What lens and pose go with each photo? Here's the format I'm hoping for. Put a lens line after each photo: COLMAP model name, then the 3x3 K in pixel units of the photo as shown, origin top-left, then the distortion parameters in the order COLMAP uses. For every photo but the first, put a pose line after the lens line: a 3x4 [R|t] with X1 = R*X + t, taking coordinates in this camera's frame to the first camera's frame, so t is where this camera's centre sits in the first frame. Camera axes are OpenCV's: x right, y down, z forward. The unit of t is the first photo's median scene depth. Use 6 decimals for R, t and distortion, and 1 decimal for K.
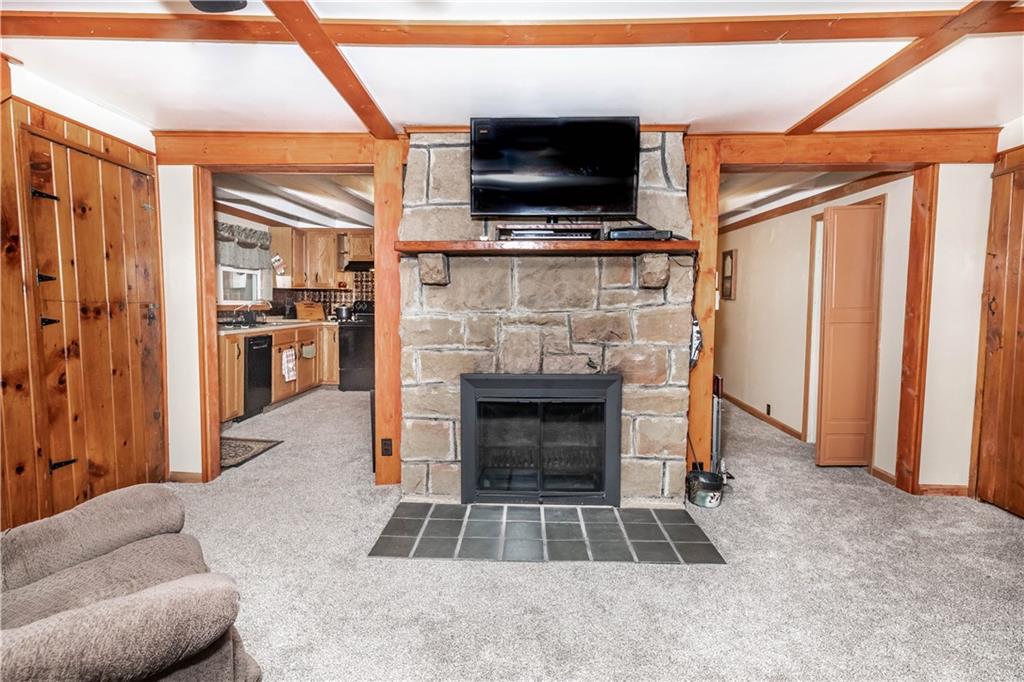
lens RADIAL K [[495.1, 0, 517.9], [0, 495.1, 333.4], [0, 0, 1]] dist [0.001767, -0.001105]
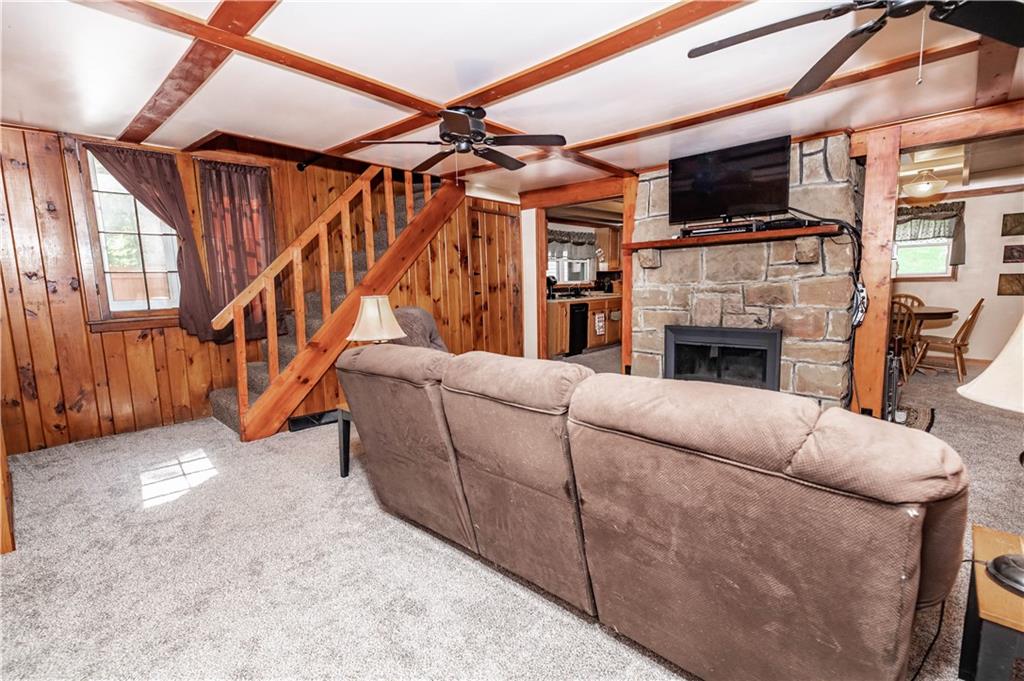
lens RADIAL K [[457.0, 0, 510.0], [0, 457.0, 339.8], [0, 0, 1]] dist [-0.001061, -0.000137]
pose [[0.751847, 0.056806, -0.656886, 0.462980], [-0.011531, 0.997262, 0.073043, 0.028803], [0.659237, -0.047343, 0.750443, -0.402371]]
